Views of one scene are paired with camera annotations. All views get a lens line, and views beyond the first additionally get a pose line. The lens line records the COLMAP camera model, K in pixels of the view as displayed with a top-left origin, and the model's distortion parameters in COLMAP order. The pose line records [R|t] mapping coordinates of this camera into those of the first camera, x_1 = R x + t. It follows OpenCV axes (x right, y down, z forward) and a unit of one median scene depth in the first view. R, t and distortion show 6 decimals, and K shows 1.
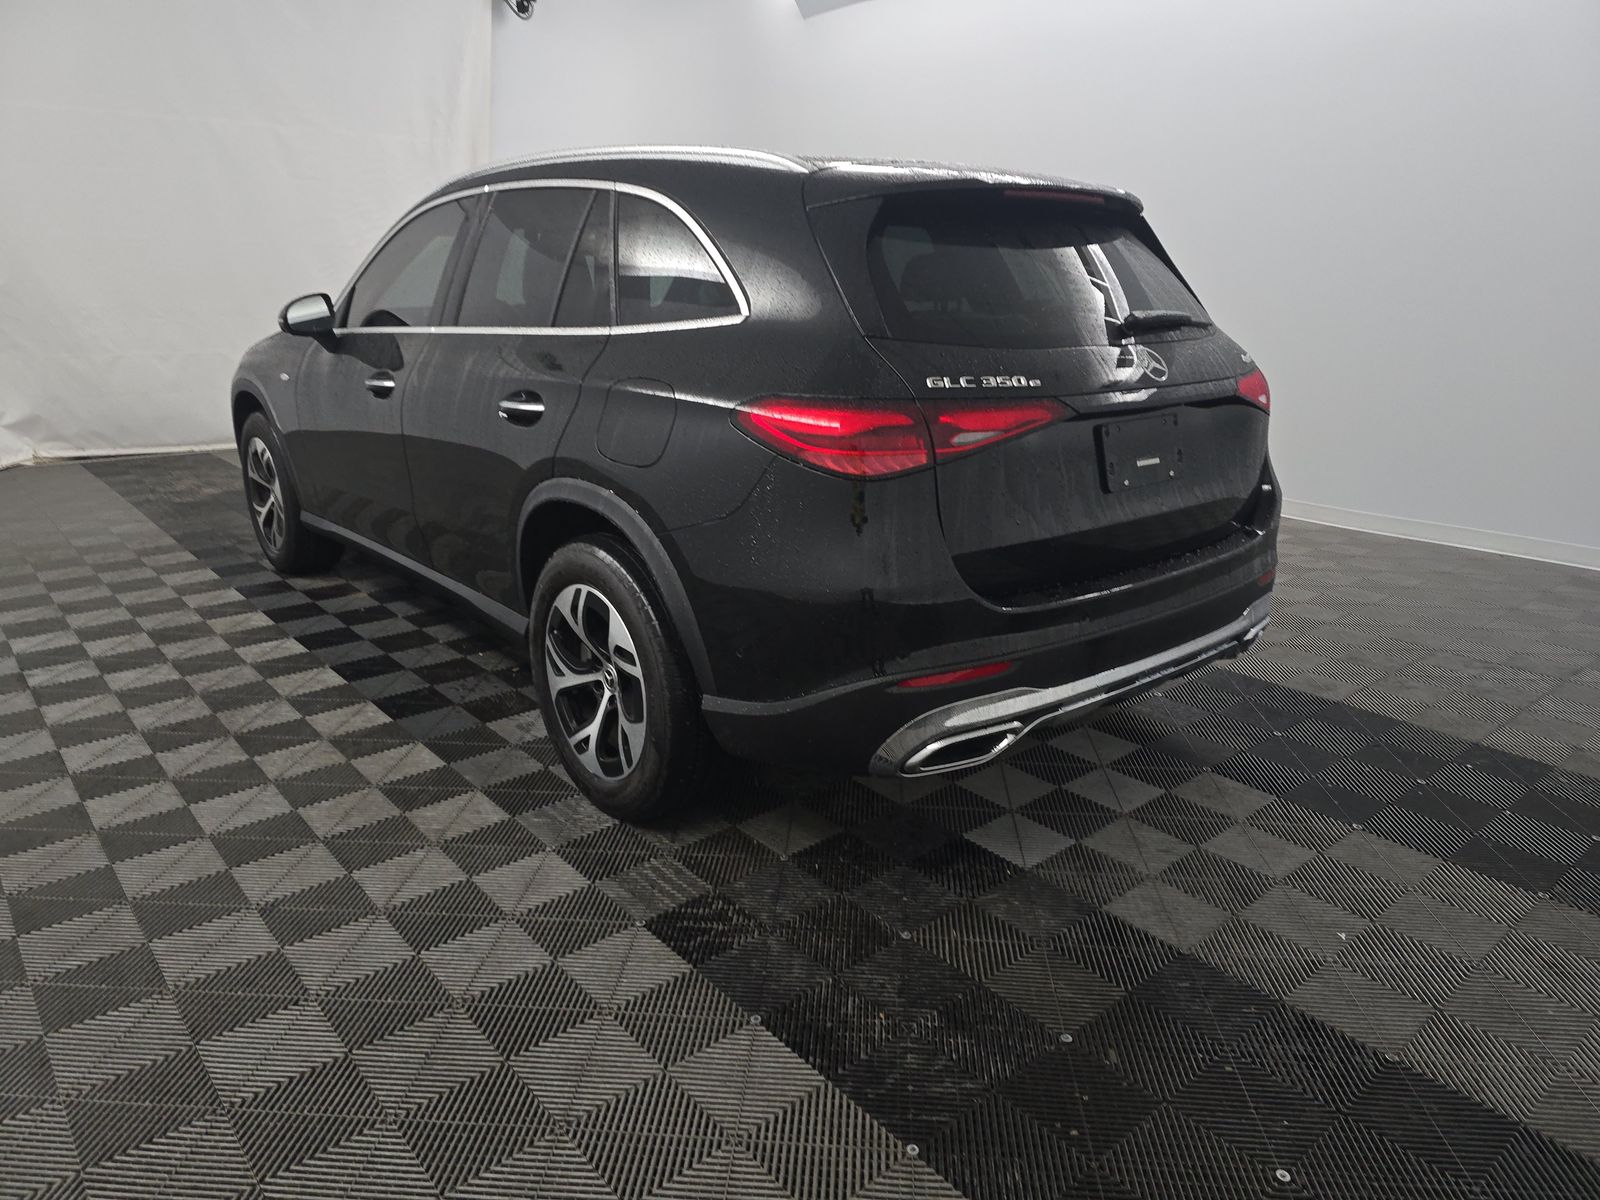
lens RADIAL K [[1040.2, 0, 800.0], [0, 1040.2, 600.0], [0, 0, 1]] dist [0.110507, -0.000134]
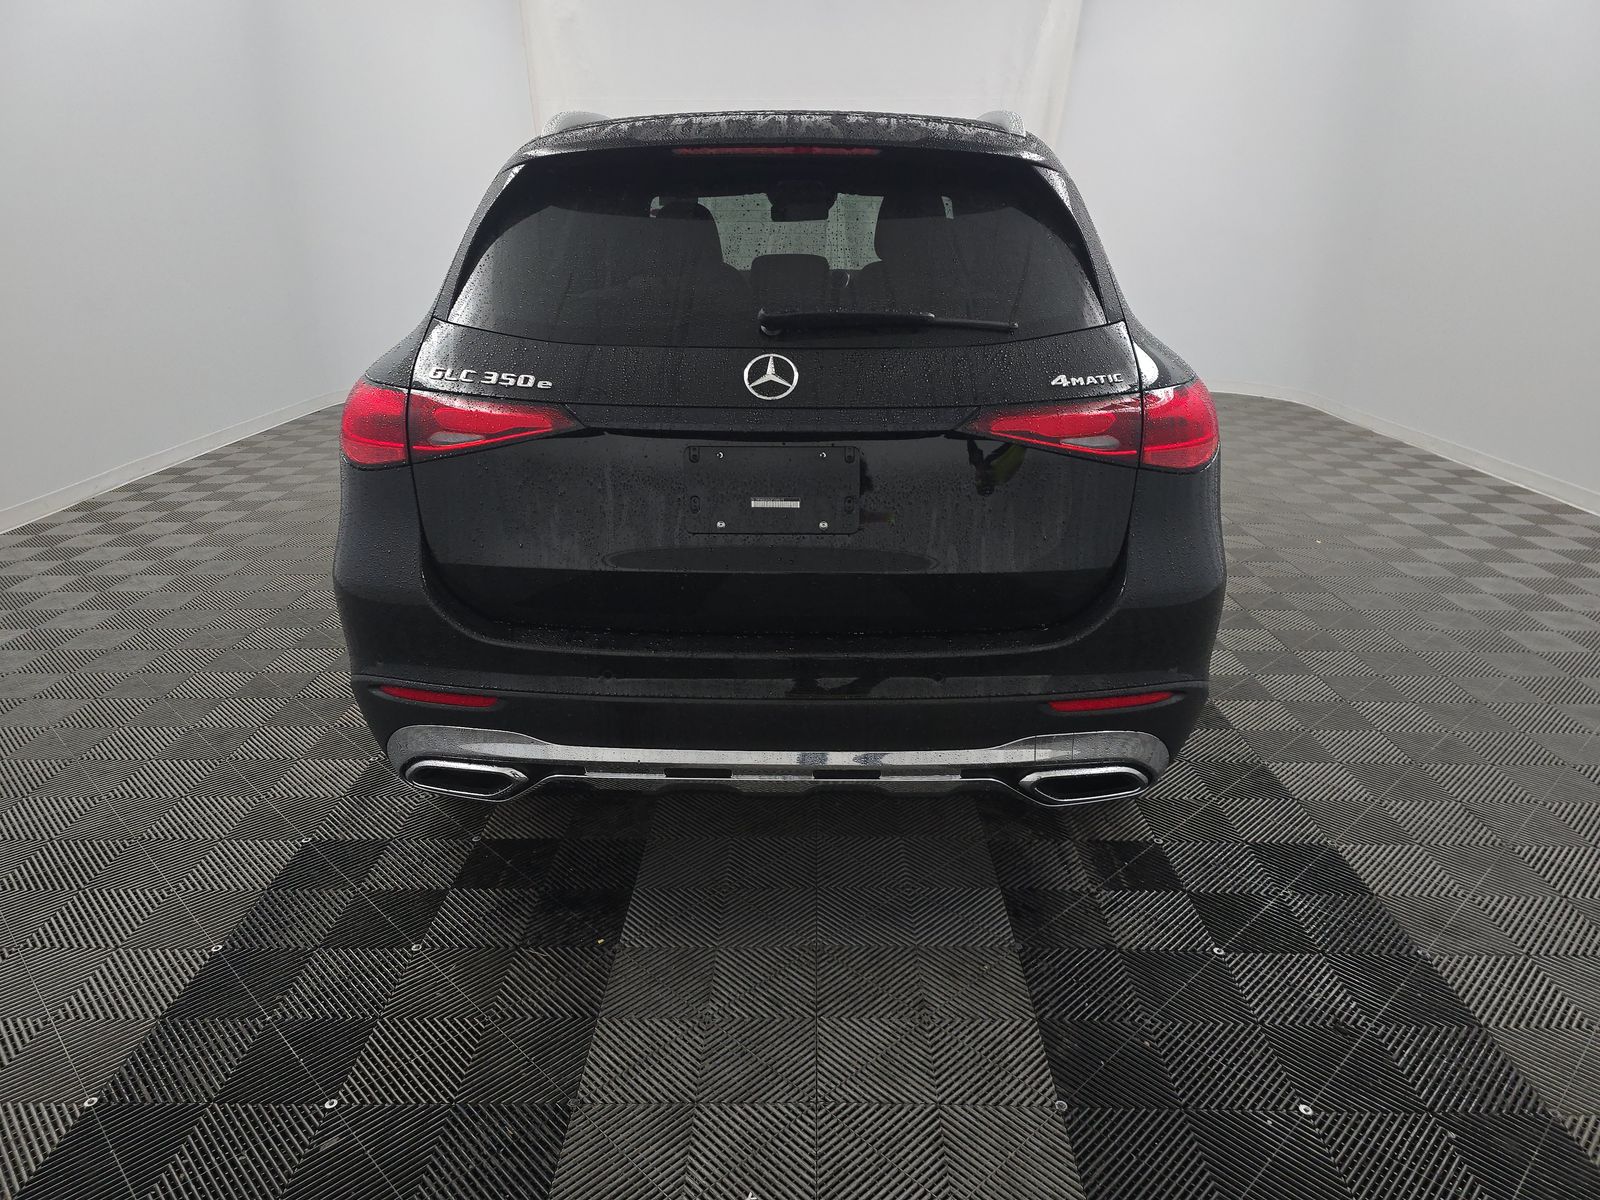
lens RADIAL K [[1105.0, 0, 800.0], [0, 1105.0, 600.0], [0, 0, 1]] dist [-0.028715, -0.002423]
pose [[0.751662, 0.216818, -0.622892, 0.890301], [-0.192168, 0.975441, 0.107640, -0.159201], [0.630933, 0.038791, 0.774867, 0.416354]]
